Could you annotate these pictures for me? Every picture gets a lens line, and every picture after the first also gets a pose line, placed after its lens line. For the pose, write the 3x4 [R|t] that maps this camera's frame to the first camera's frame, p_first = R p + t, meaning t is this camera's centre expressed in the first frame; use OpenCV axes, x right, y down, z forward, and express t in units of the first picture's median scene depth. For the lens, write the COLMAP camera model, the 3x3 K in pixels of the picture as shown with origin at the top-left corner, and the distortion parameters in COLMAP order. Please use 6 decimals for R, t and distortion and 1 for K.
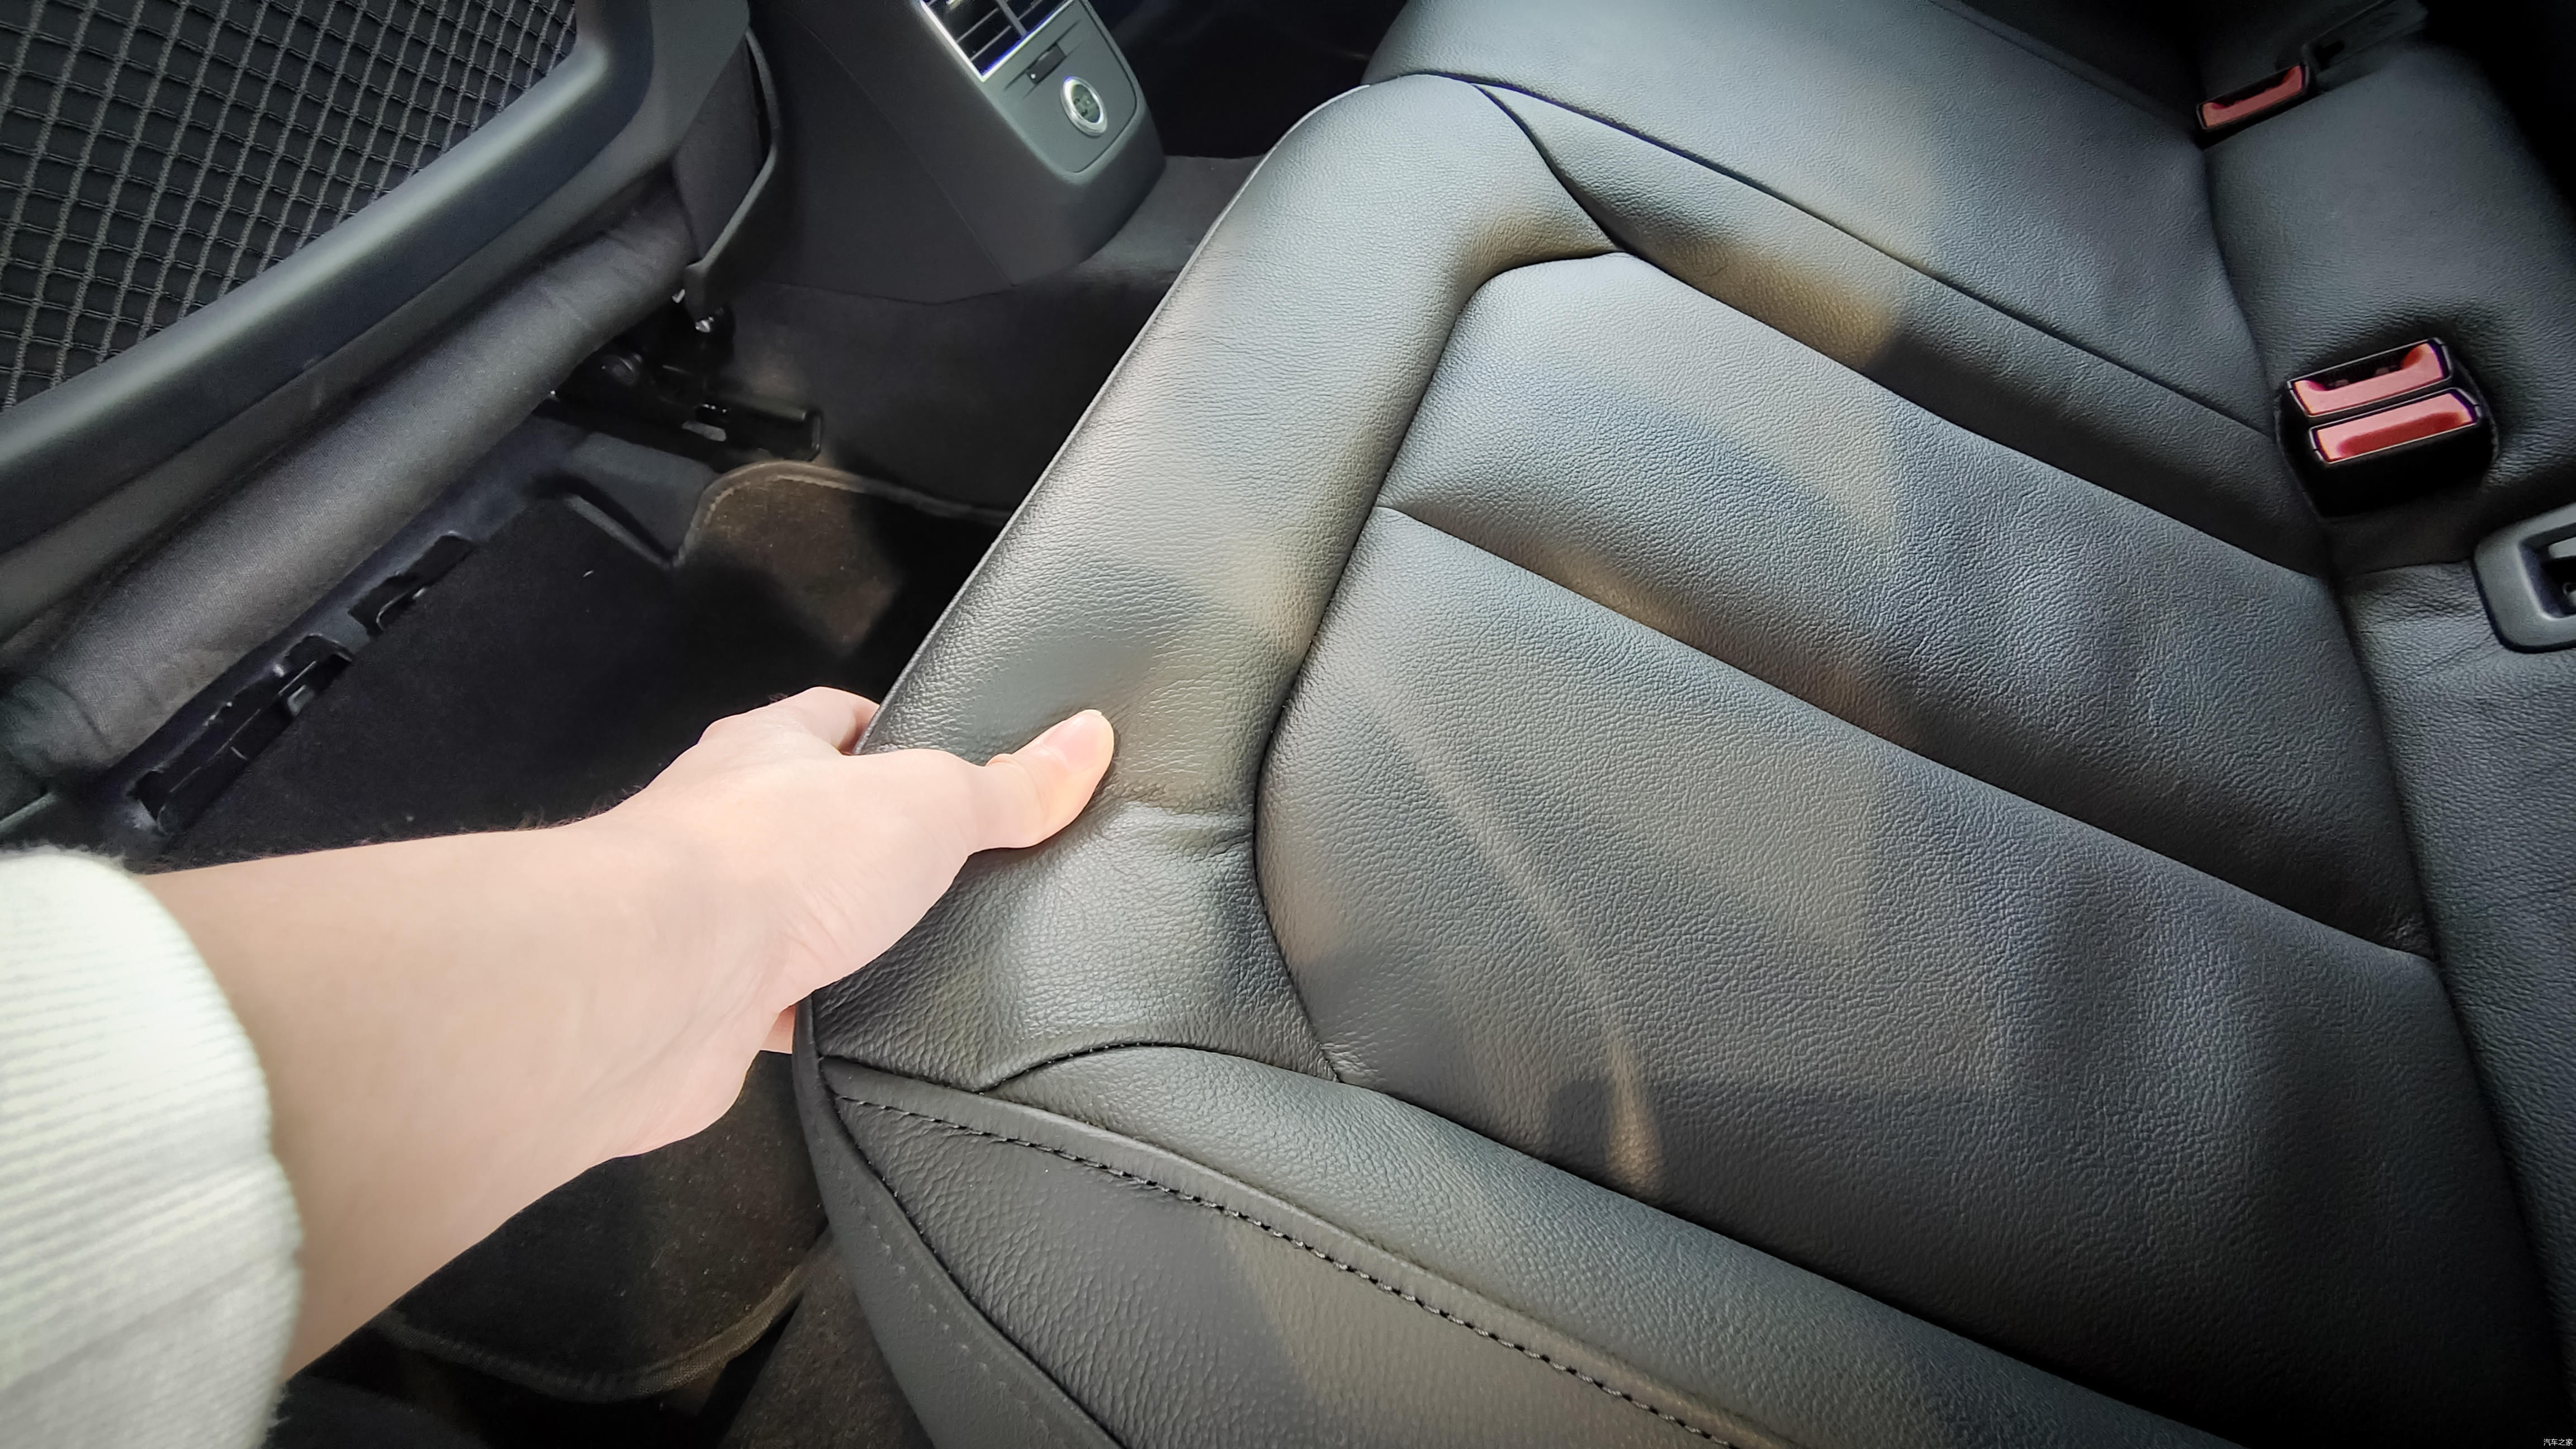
lens RADIAL K [[1218.1, 0, 1285.1], [0, 1218.1, 749.3], [0, 0, 1]] dist [0.001206, -0.002836]
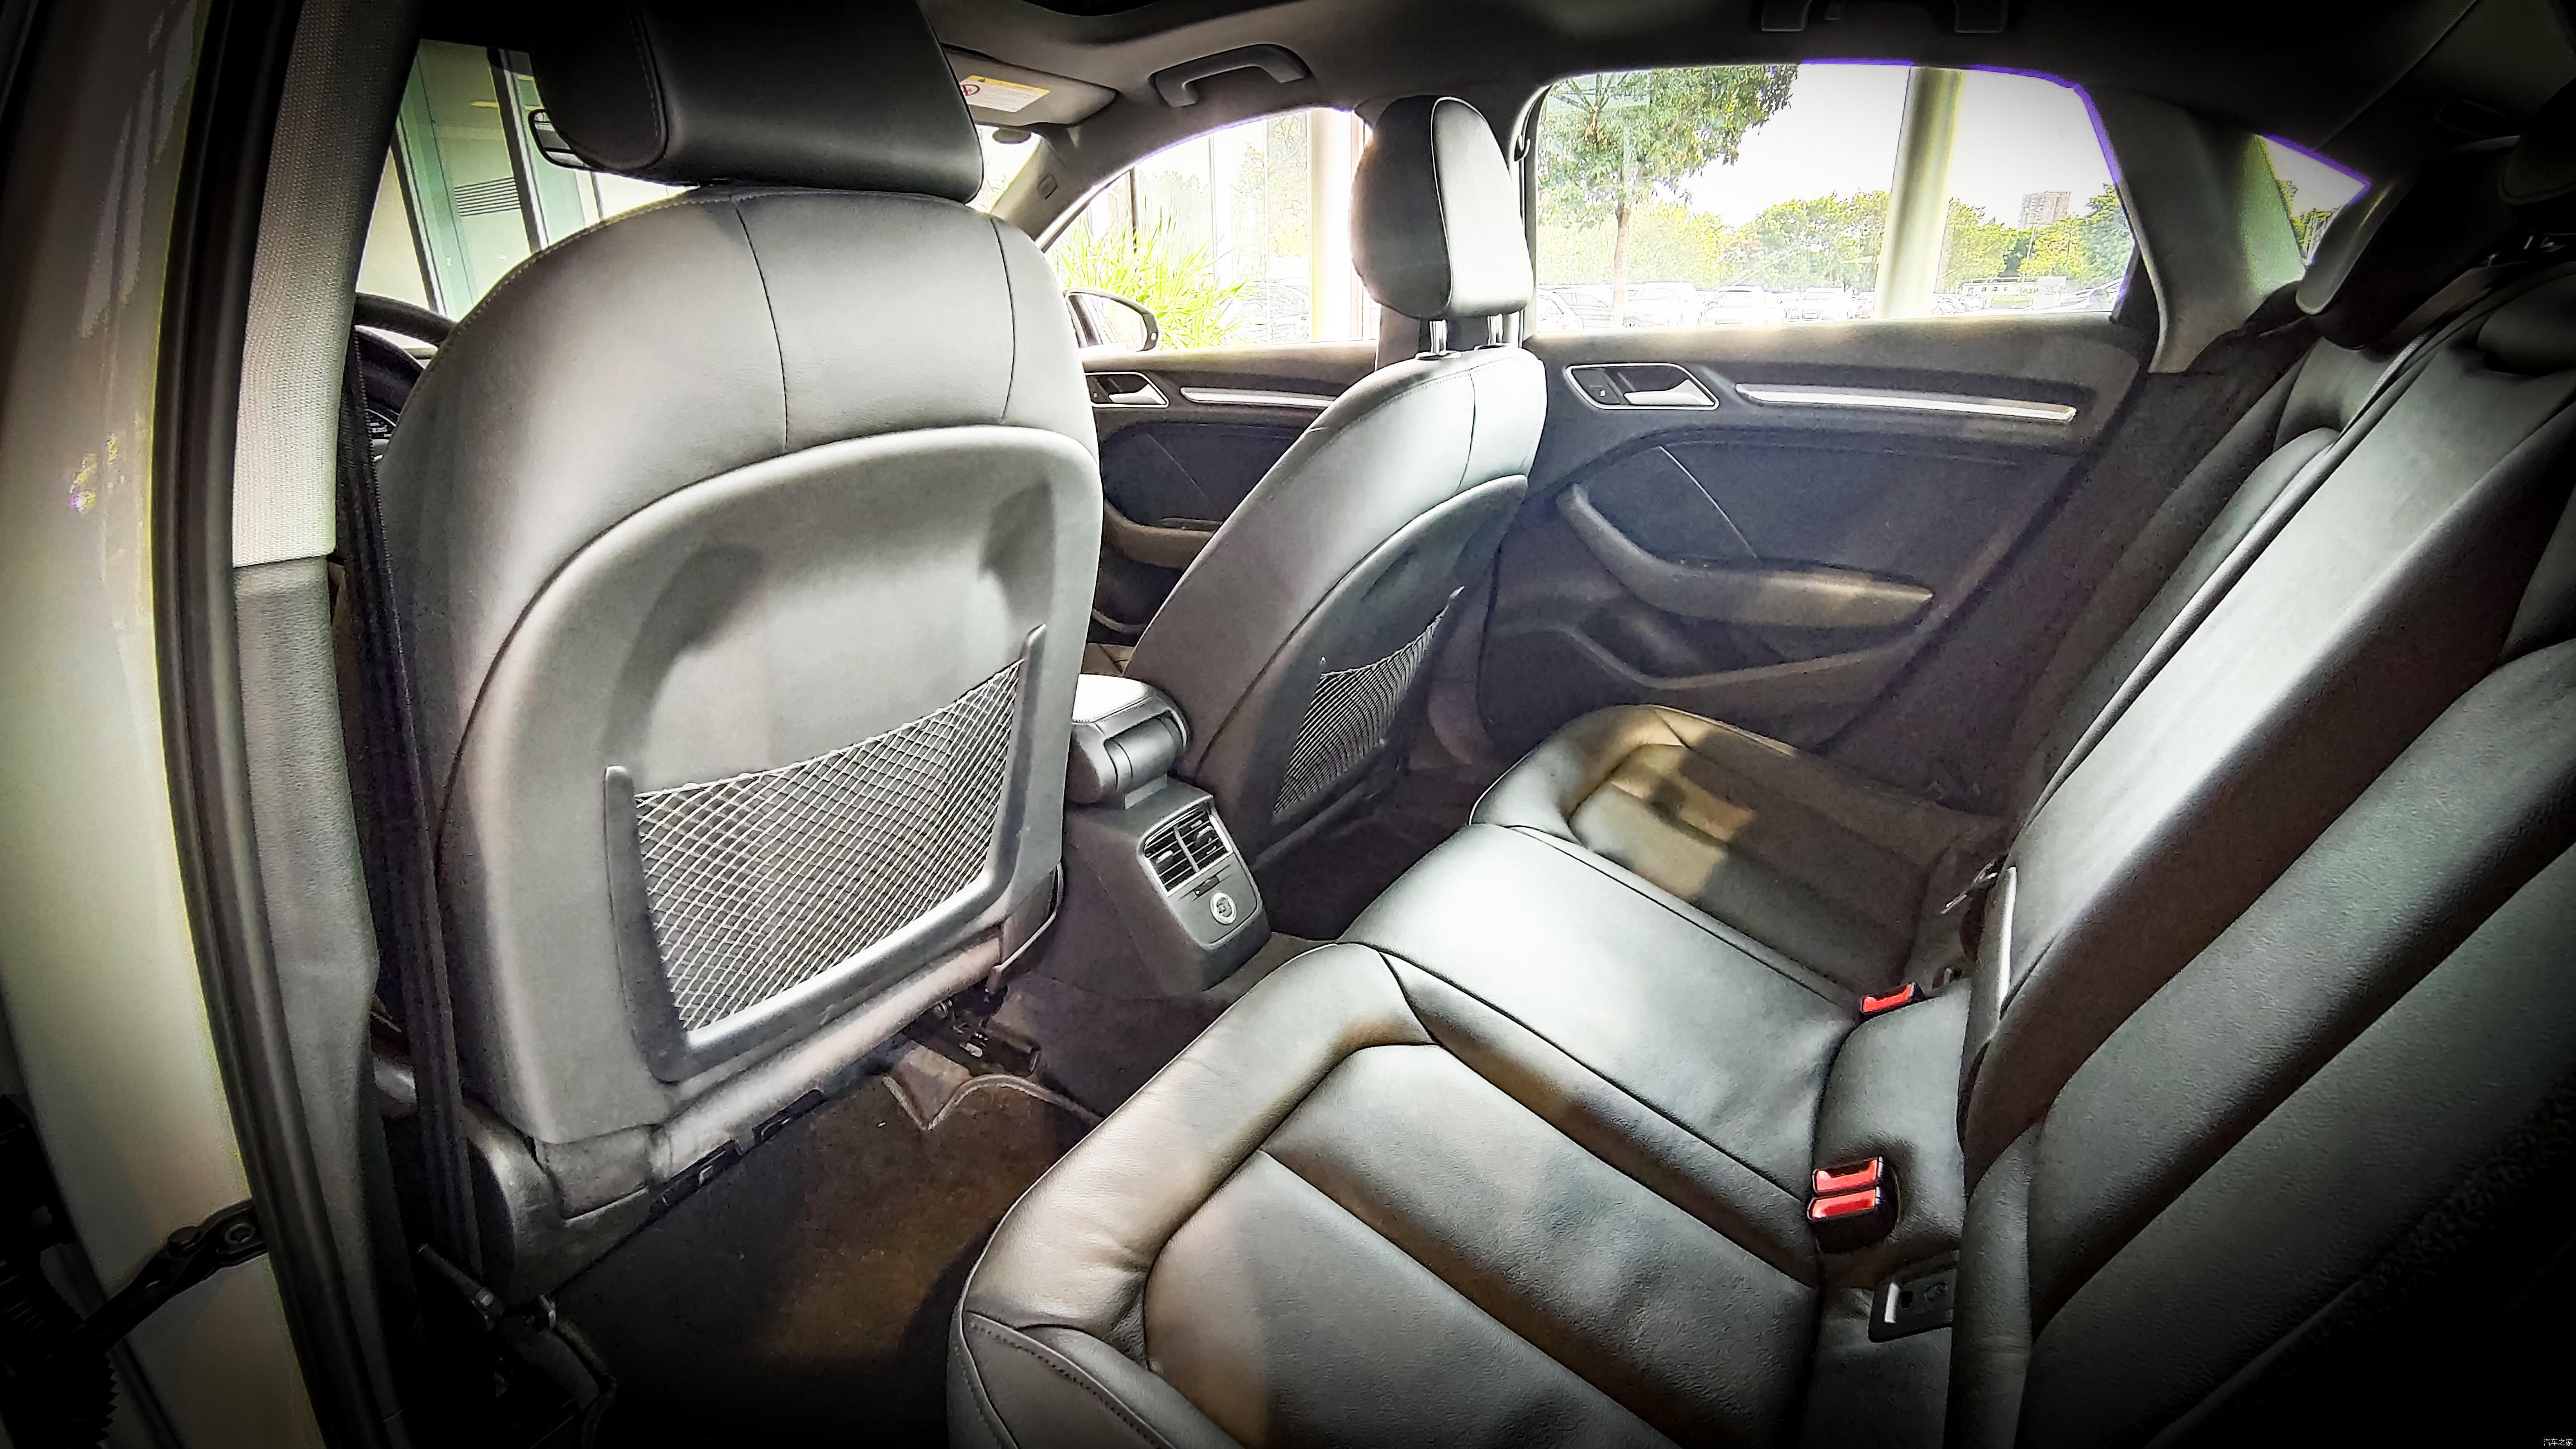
lens RADIAL K [[1218.1, 0, 1291.1], [0, 1218.1, 730.7], [0, 0, 1]] dist [0.001206, -0.002836]
pose [[0.976553, 0.098544, -0.191399, 0.274847], [-0.181929, 0.853097, -0.489007, 0.123776], [0.115093, 0.512362, 0.851022, -0.717524]]
